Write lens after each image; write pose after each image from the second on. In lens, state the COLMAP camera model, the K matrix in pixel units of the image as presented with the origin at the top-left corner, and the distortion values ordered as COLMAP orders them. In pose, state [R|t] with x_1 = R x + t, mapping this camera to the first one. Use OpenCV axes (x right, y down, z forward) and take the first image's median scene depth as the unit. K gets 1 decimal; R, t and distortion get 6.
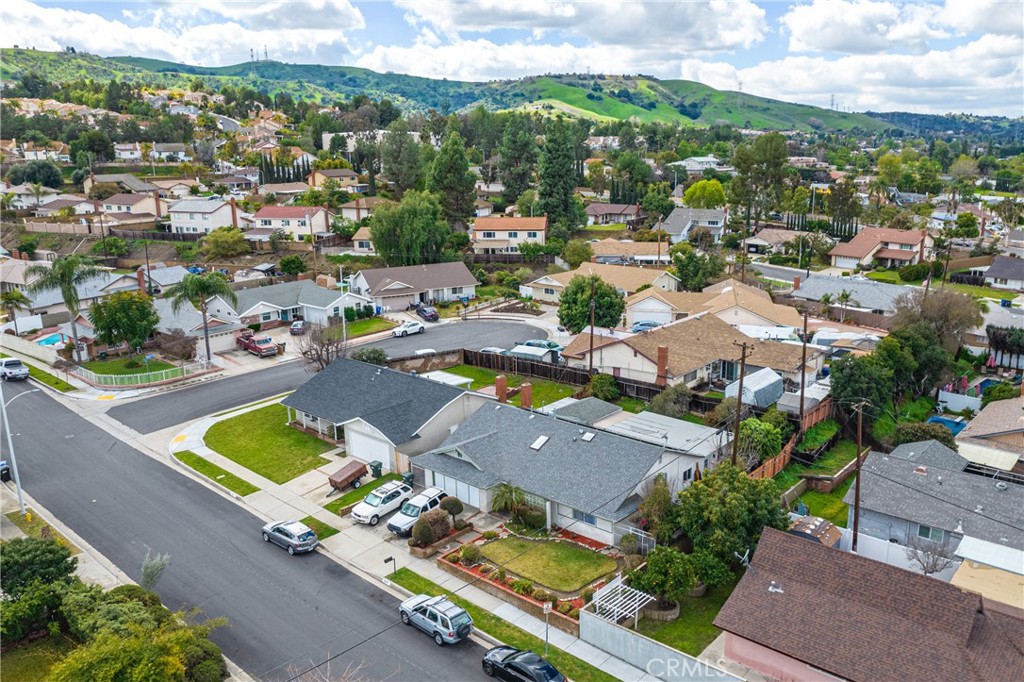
lens RADIAL K [[812.1, 0, 553.9], [0, 812.1, 340.4], [0, 0, 1]] dist [-0.041125, 0.003471]
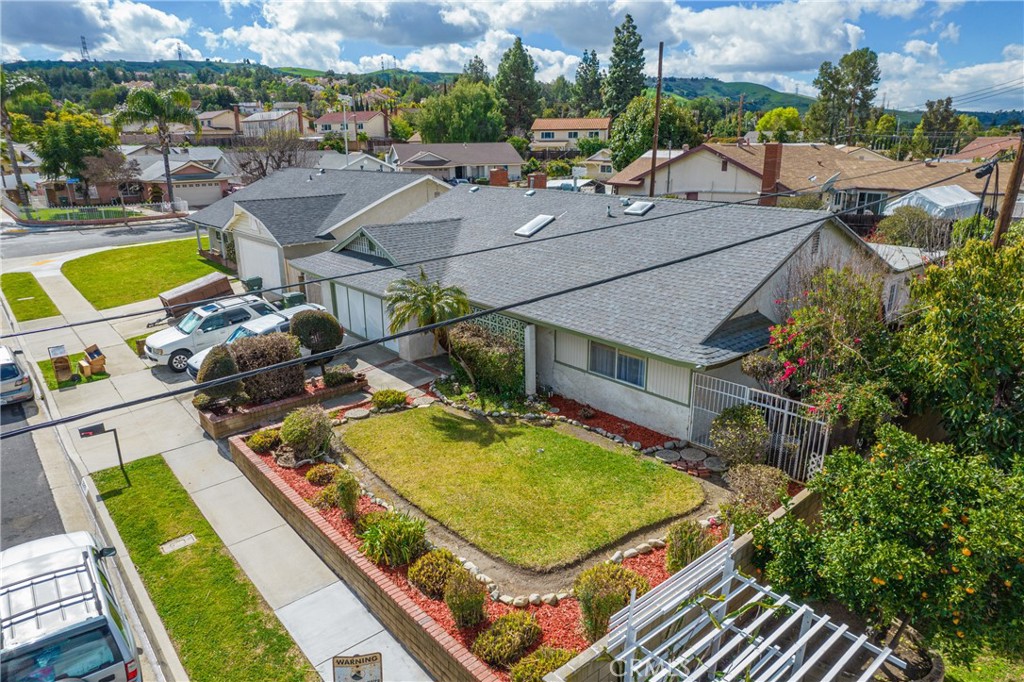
lens RADIAL K [[661.9, 0, 515.0], [0, 661.9, 336.1], [0, 0, 1]] dist [-0.078018, 0.069236]
pose [[0.986272, 0.045736, -0.158668, 0.025571], [-0.038798, 0.998162, 0.046557, 0.125097], [0.160506, -0.039762, 0.986234, 0.446071]]
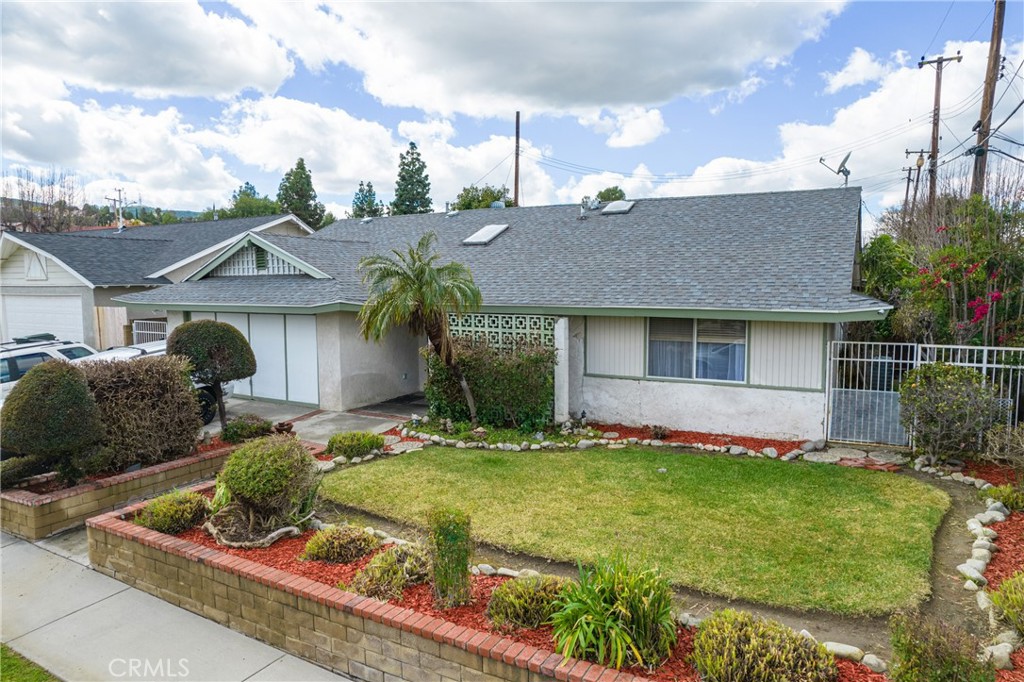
lens RADIAL K [[661.9, 0, 515.0], [0, 661.9, 336.1], [0, 0, 1]] dist [-0.078018, 0.069236]
pose [[0.982653, -0.015012, 0.184846, -0.044511], [0.045033, 0.986201, -0.159308, 0.159920], [-0.179903, 0.164868, 0.969770, 0.515082]]
